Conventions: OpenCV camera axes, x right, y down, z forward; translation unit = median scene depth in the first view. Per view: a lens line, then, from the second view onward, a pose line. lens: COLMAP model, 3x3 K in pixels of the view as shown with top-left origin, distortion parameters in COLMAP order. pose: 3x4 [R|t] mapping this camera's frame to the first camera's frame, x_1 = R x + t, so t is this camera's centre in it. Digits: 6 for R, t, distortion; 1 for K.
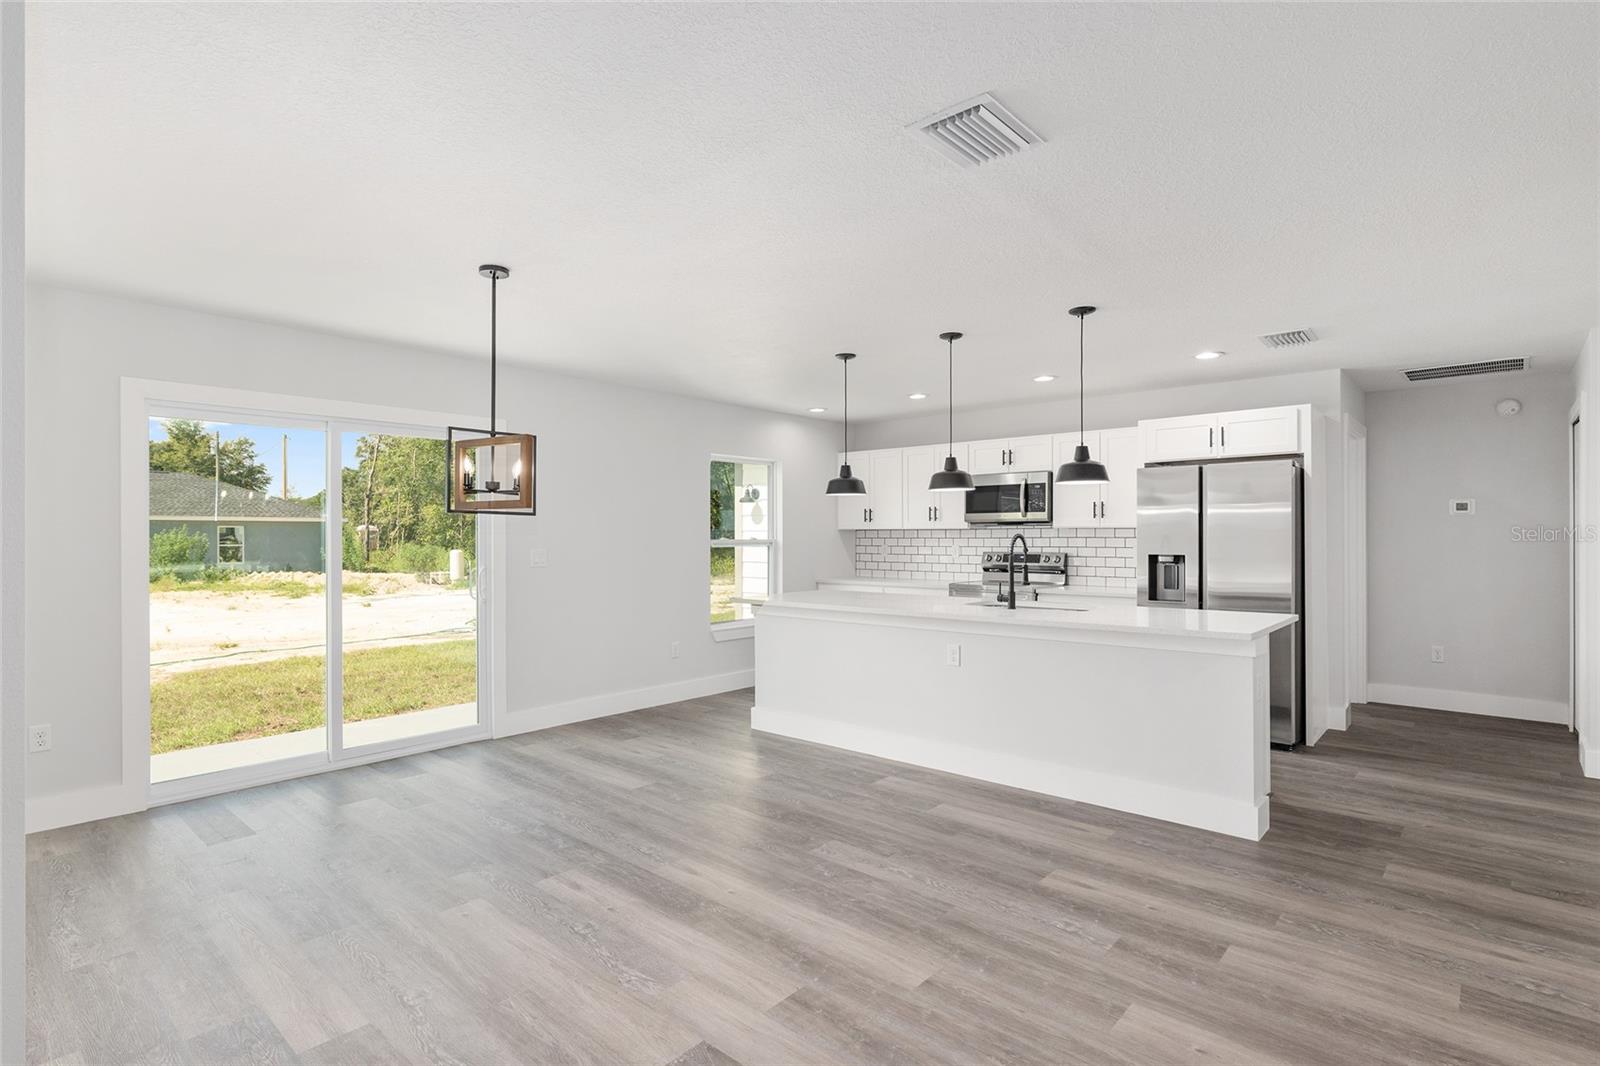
lens RADIAL K [[755.3, 0, 811.3], [0, 755.3, 530.6], [0, 0, 1]] dist [0.003075, -0.001702]
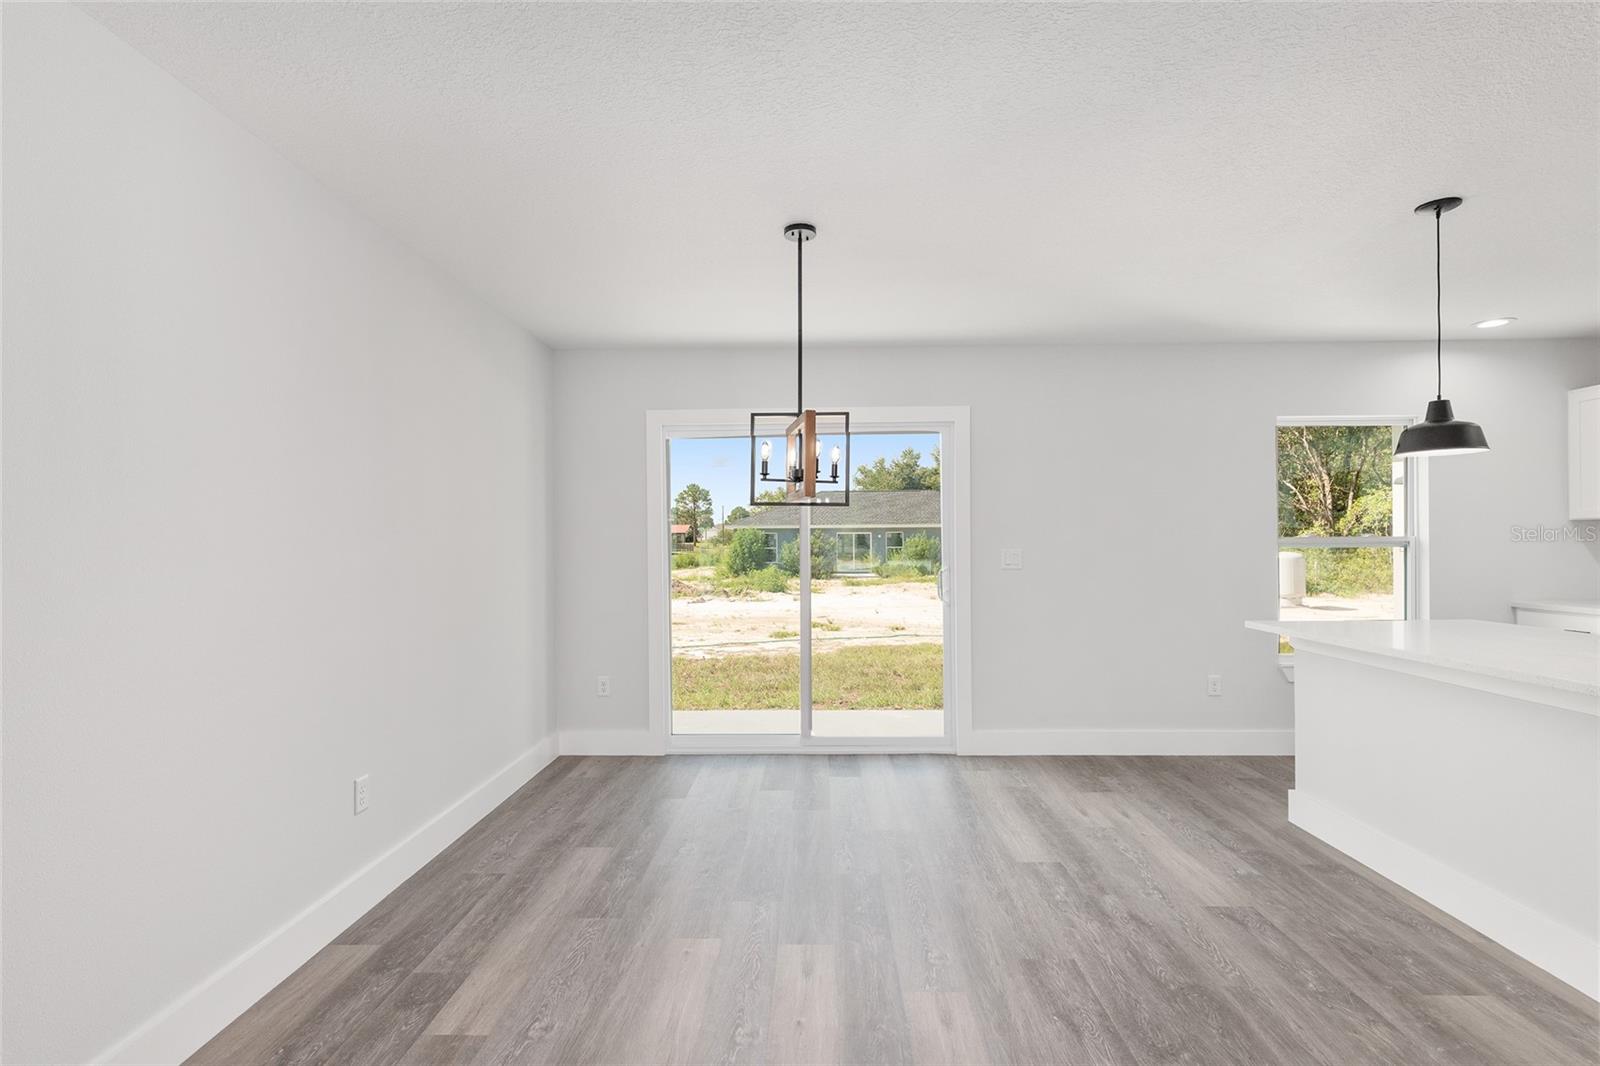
lens RADIAL K [[755.3, 0, 825.3], [0, 755.3, 536.5], [0, 0, 1]] dist [0.003075, -0.001702]
pose [[0.649510, -0.008575, -0.760305, 0.198118], [0.012144, 0.999926, -0.000902, 0.010954], [0.760256, -0.008647, 0.649566, 0.323780]]
